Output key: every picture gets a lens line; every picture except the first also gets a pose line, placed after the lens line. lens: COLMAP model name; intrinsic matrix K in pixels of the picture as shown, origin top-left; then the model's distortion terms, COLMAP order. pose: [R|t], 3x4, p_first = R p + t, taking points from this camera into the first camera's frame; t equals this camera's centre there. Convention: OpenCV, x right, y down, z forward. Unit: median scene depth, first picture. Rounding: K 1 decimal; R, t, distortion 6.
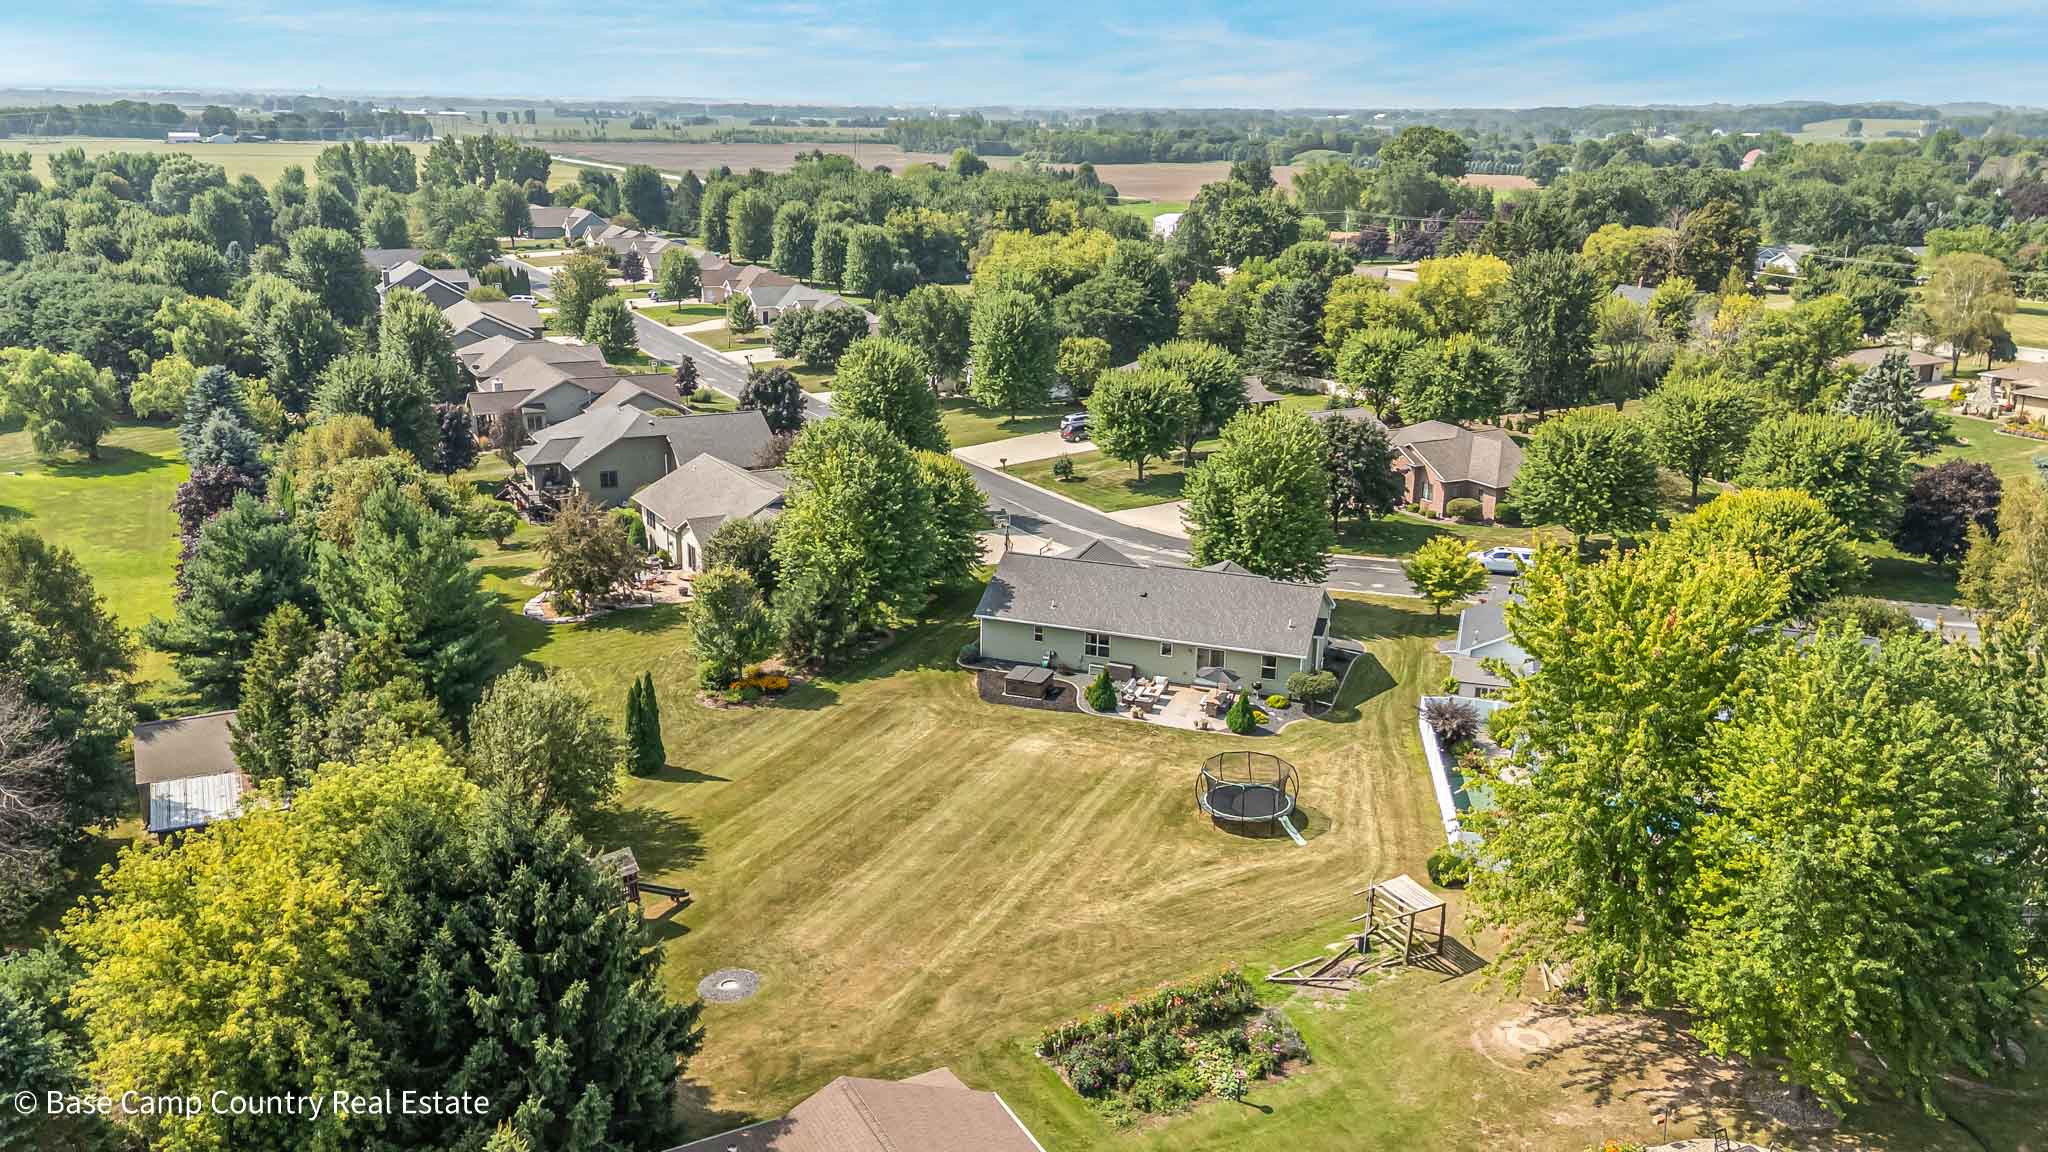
lens RADIAL K [[1534.4, 0, 1011.5], [0, 1534.4, 614.5], [0, 0, 1]] dist [0.103656, -0.111889]
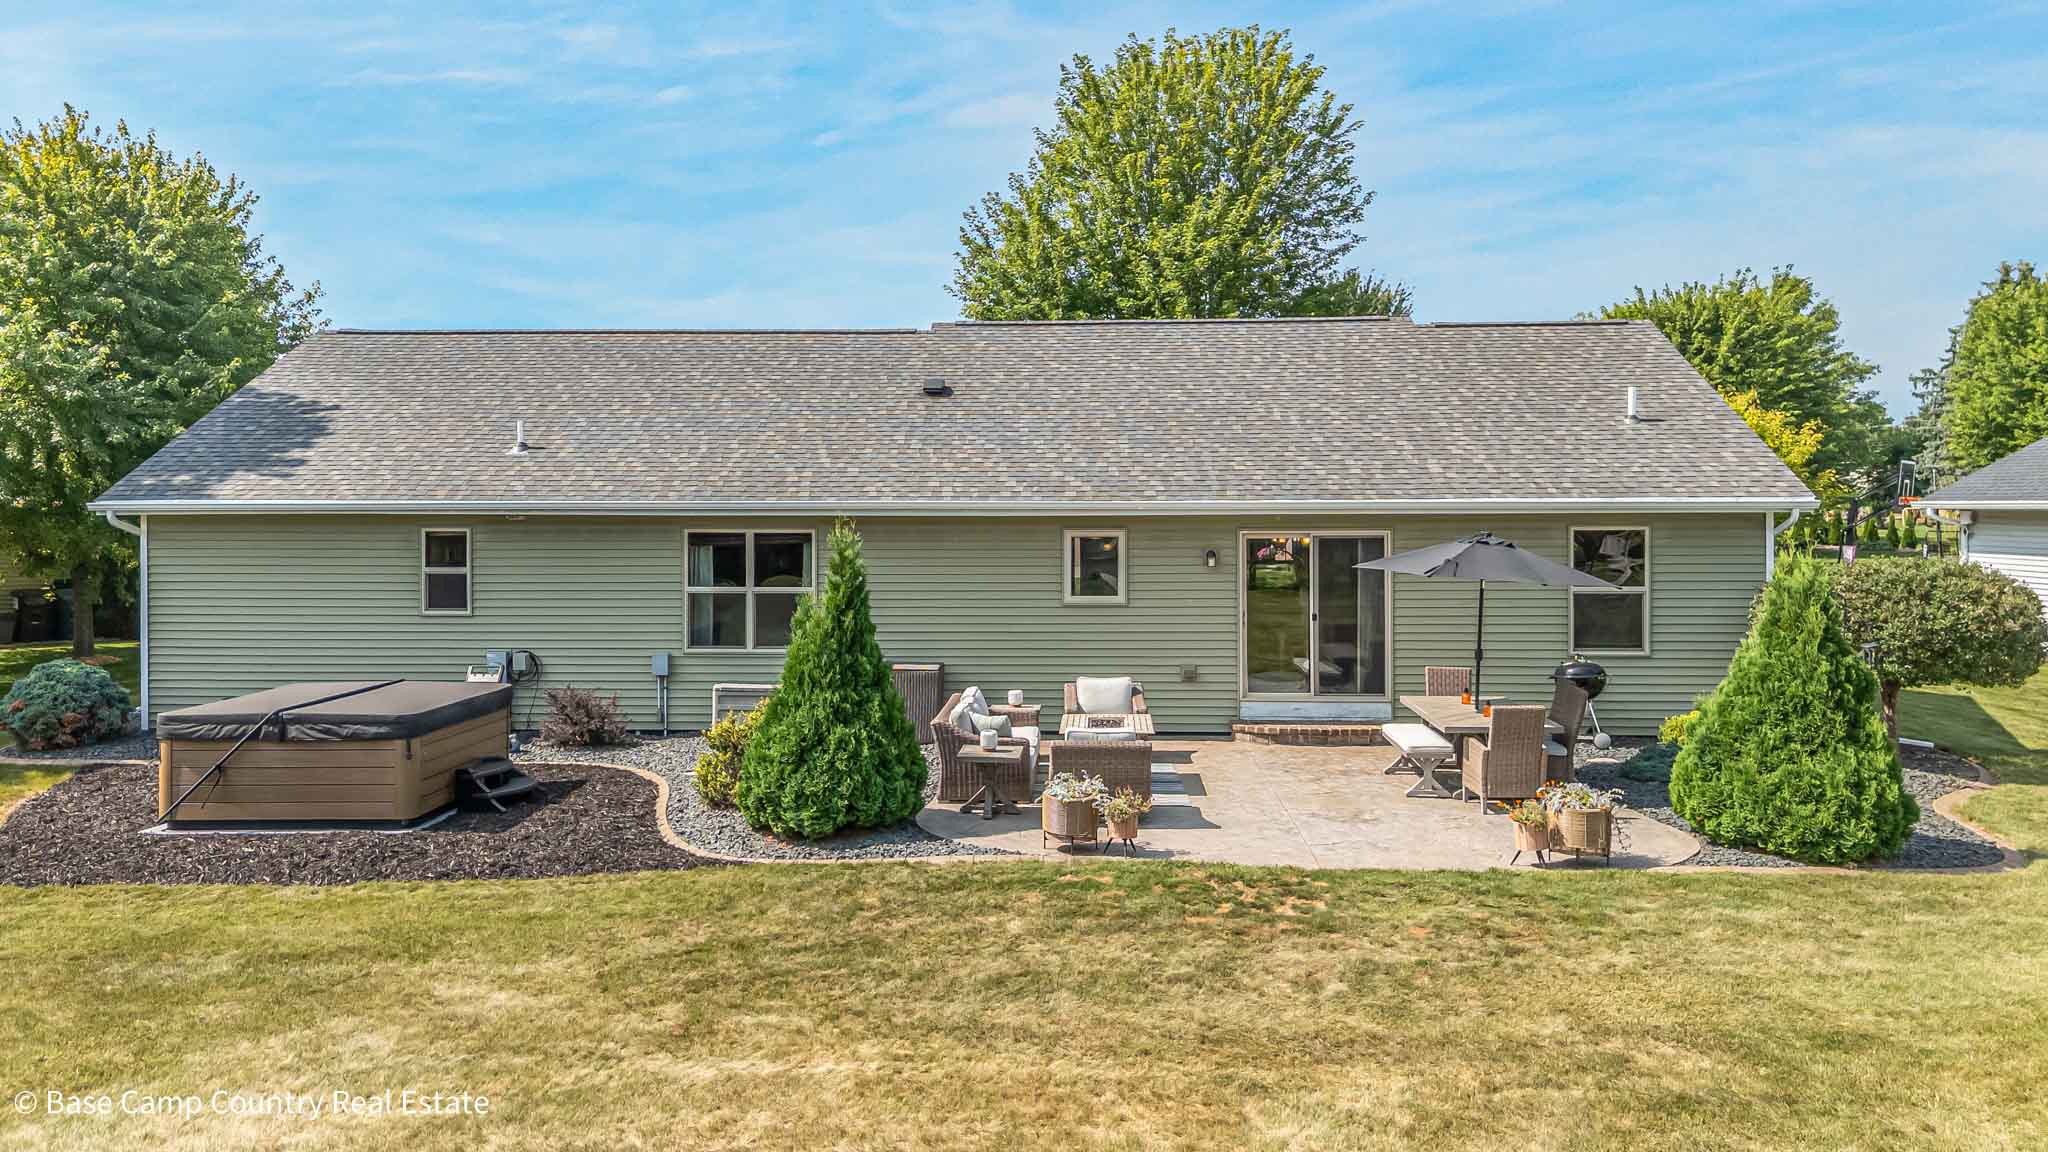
lens RADIAL K [[1534.4, 0, 1011.5], [0, 1534.4, 614.5], [0, 0, 1]] dist [0.103656, -0.111889]
pose [[0.960513, -0.037292, 0.275726, 0.033622], [0.098832, 0.972082, -0.212813, 0.071998], [-0.260092, 0.231660, 0.937382, 0.817791]]
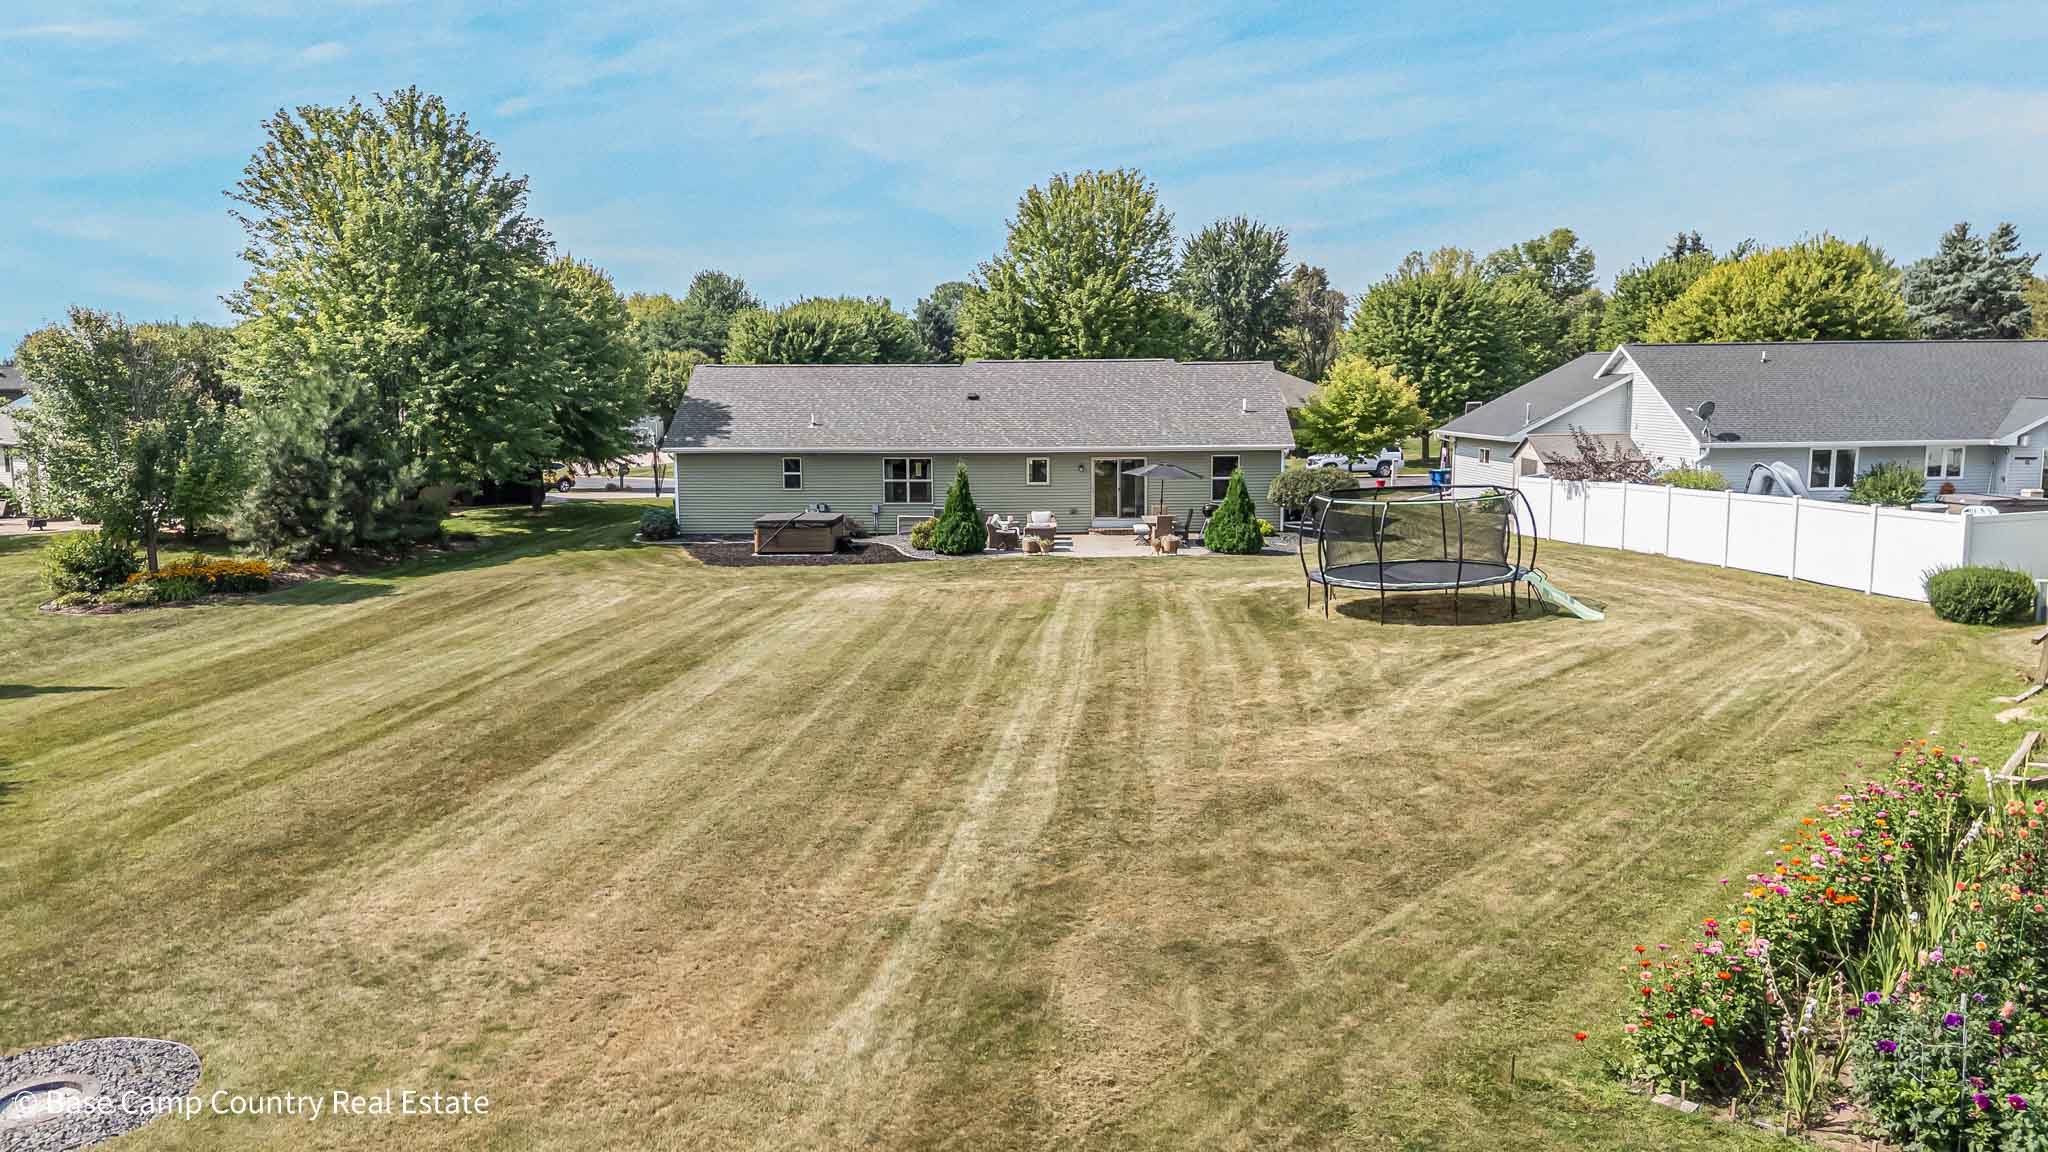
lens RADIAL K [[1534.4, 0, 1011.5], [0, 1534.4, 614.5], [0, 0, 1]] dist [0.103656, -0.111889]
pose [[0.950377, -0.068830, 0.303391, -0.078010], [0.113033, 0.984968, -0.130620, 0.144488], [-0.289840, 0.158431, 0.943871, 0.498195]]
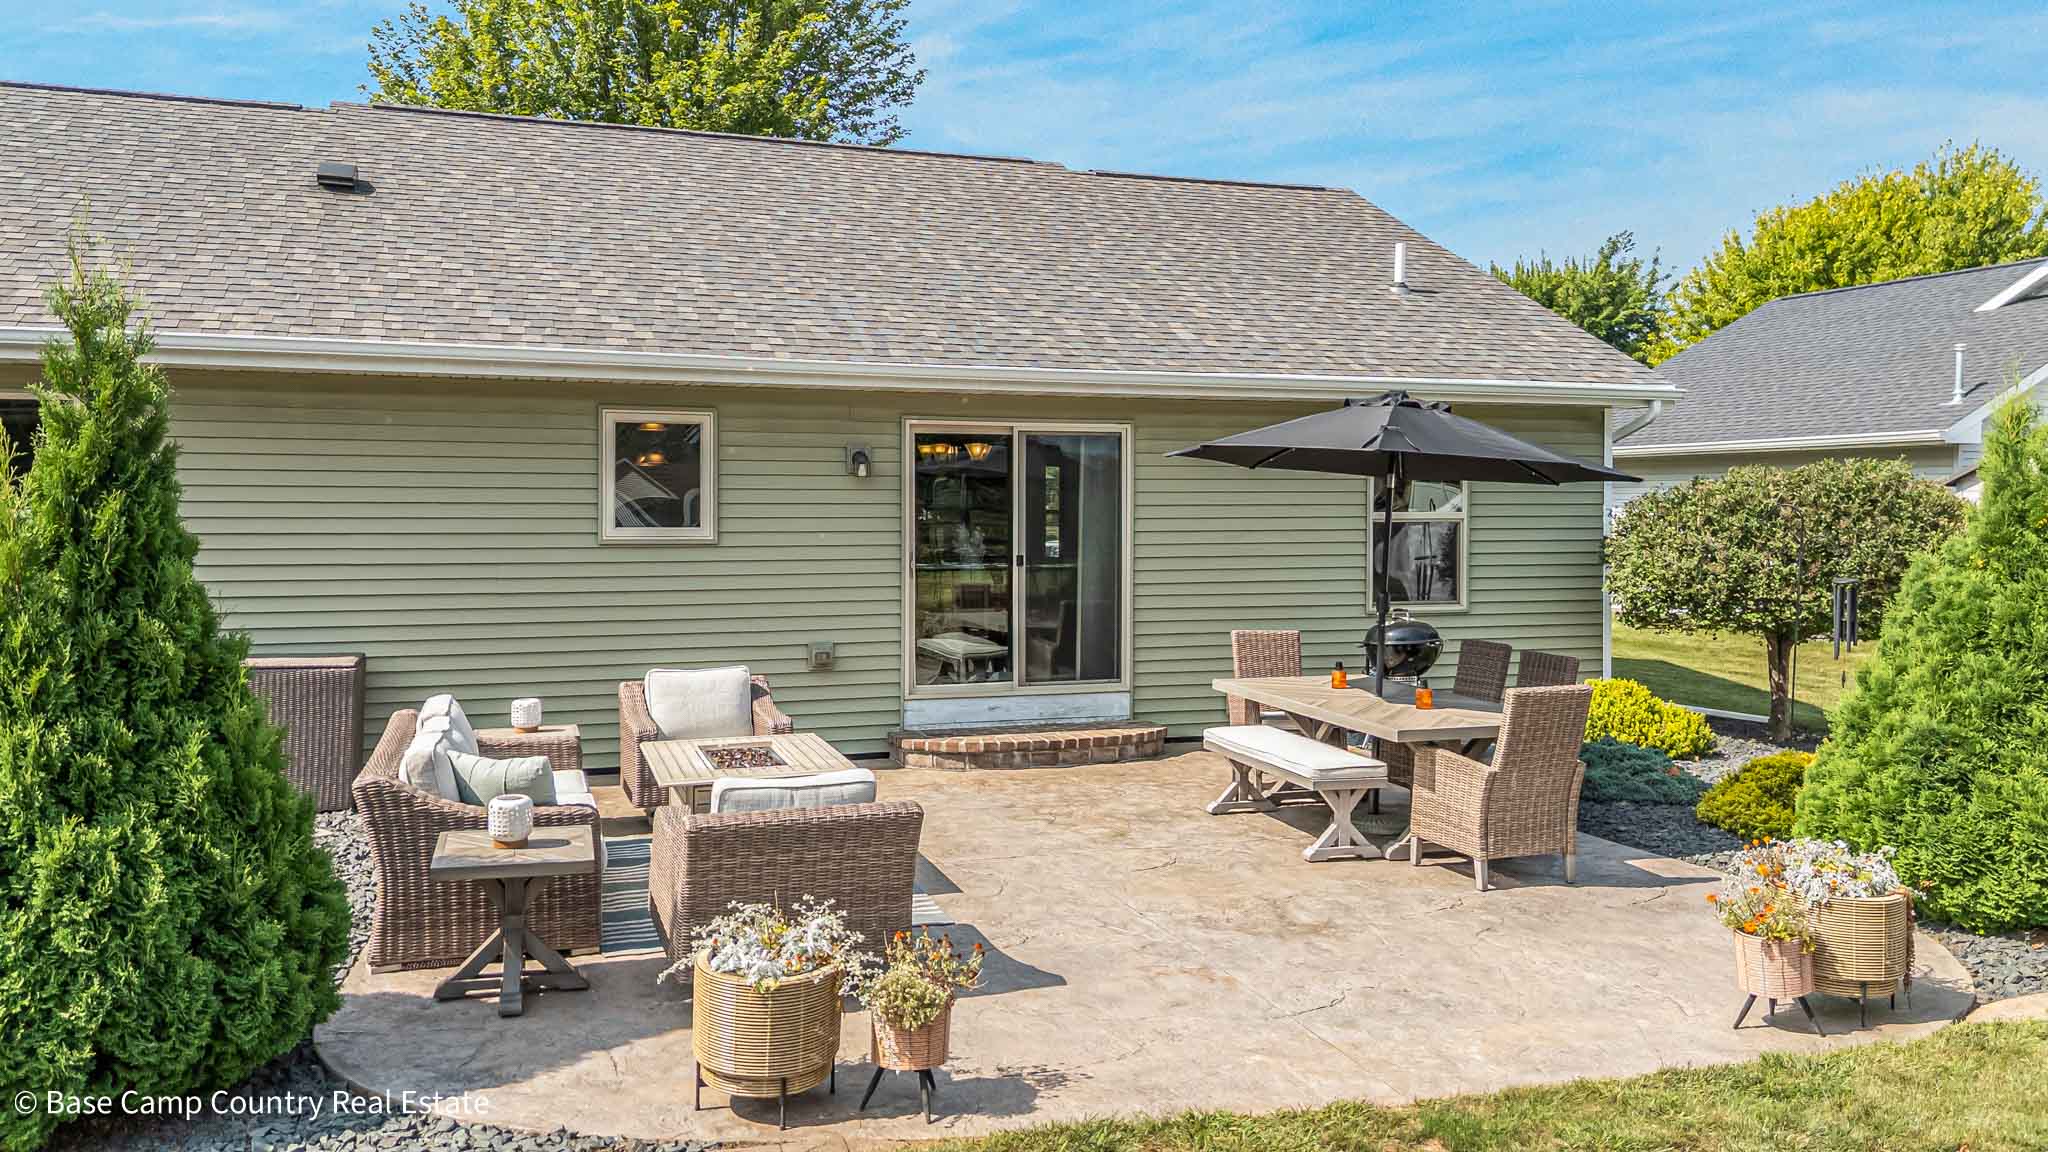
lens RADIAL K [[1580.8, 0, 1053.6], [0, 1580.8, 551.0], [0, 0, 1]] dist [0.094141, -0.108427]
pose [[0.790365, -0.032629, 0.611767, 0.050538], [0.189754, 0.962512, -0.193815, 0.057968], [-0.582509, 0.269270, 0.766927, 0.896810]]
